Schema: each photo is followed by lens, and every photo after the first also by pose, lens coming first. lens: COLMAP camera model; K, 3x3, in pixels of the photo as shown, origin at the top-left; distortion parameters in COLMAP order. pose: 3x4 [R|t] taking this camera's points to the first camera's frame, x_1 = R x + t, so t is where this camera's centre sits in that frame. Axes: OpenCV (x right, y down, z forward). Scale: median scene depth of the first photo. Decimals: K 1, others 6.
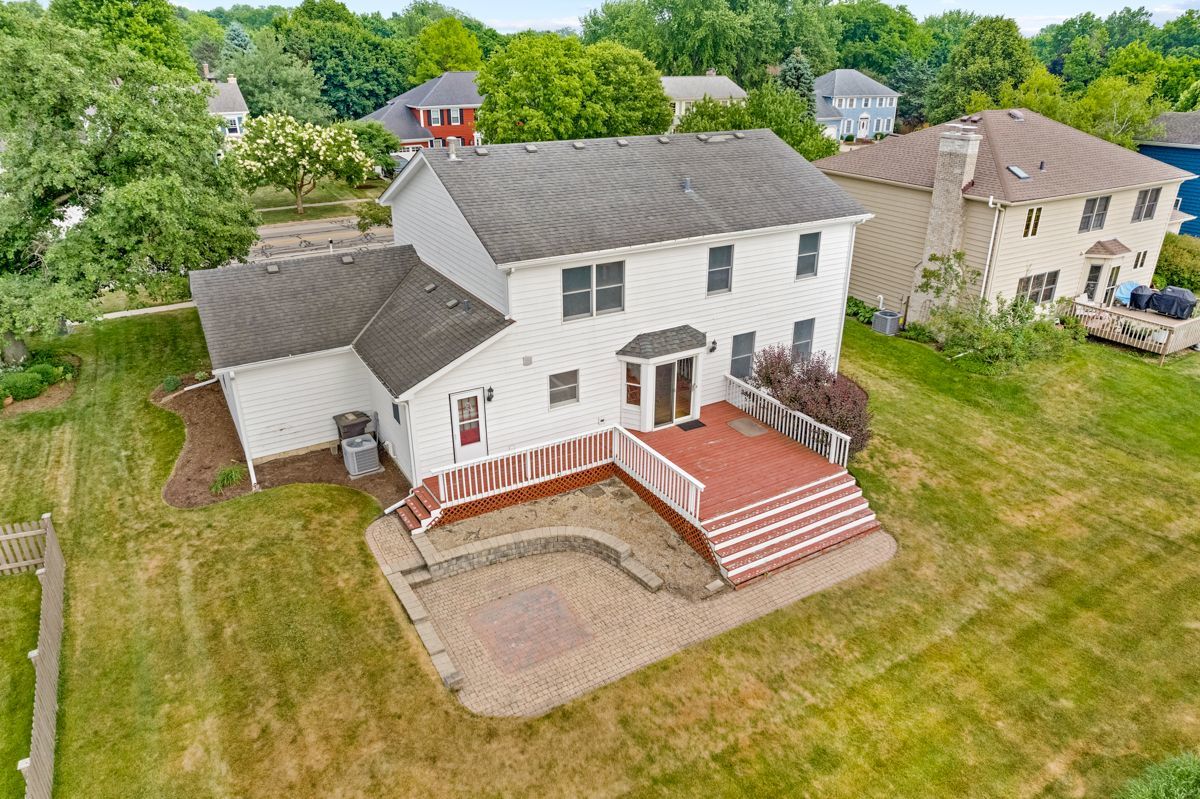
lens RADIAL K [[776.4, 0, 619.7], [0, 776.4, 412.0], [0, 0, 1]] dist [-0.053963, 0.042280]
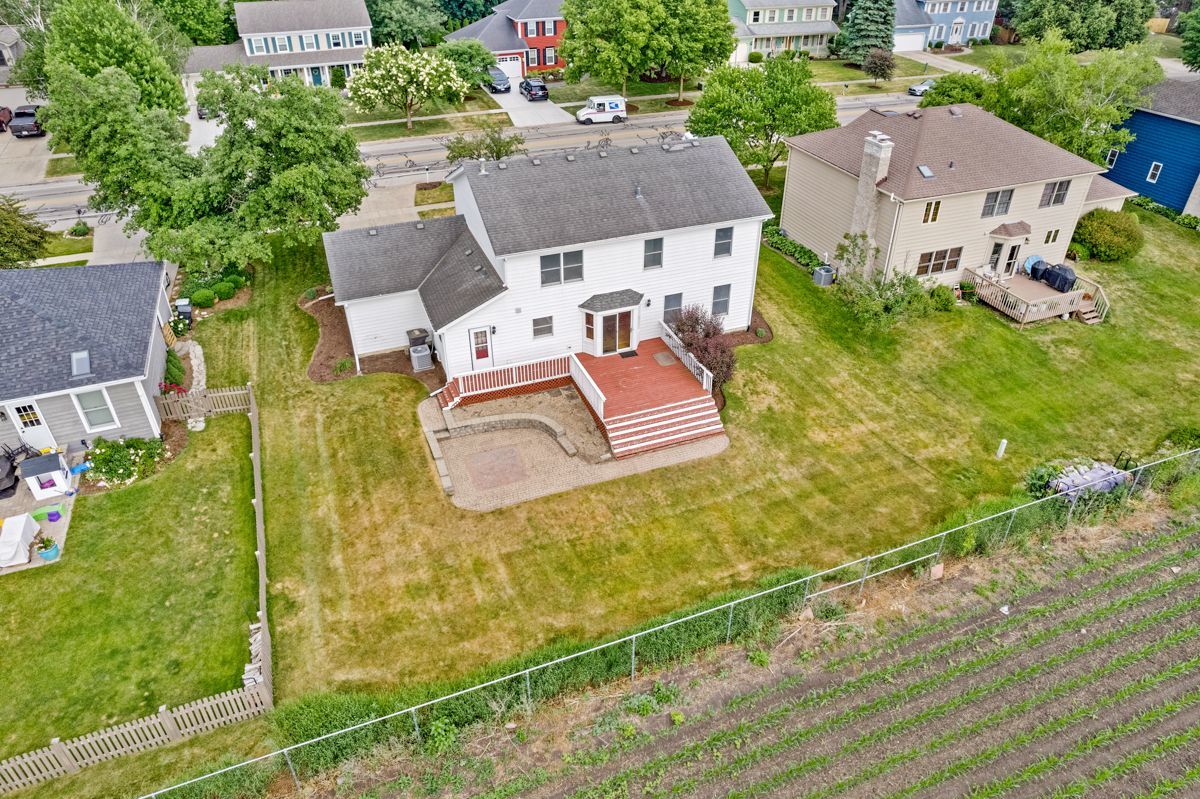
lens RADIAL K [[776.4, 0, 621.3], [0, 776.4, 408.7], [0, 0, 1]] dist [-0.053963, 0.042280]
pose [[0.986722, 0.093711, -0.132660, 0.299744], [-0.069984, 0.982362, 0.173401, -0.146417], [0.146570, -0.161814, 0.975876, -0.532913]]
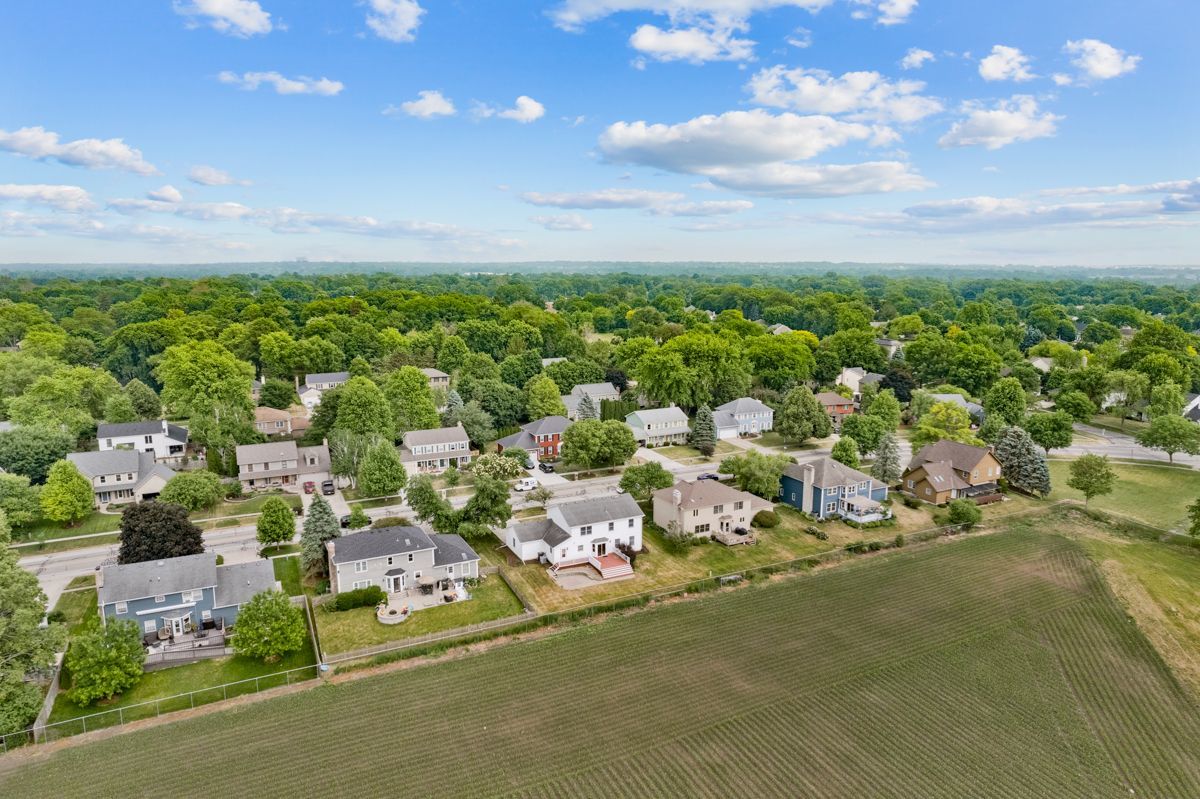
lens RADIAL K [[776.4, 0, 610.5], [0, 776.4, 399.3], [0, 0, 1]] dist [-0.053963, 0.042280]
pose [[0.996308, 0.010020, -0.085258, 0.573630], [-0.031450, 0.966718, -0.253903, 0.323415], [0.079877, 0.255647, 0.963465, -4.365715]]
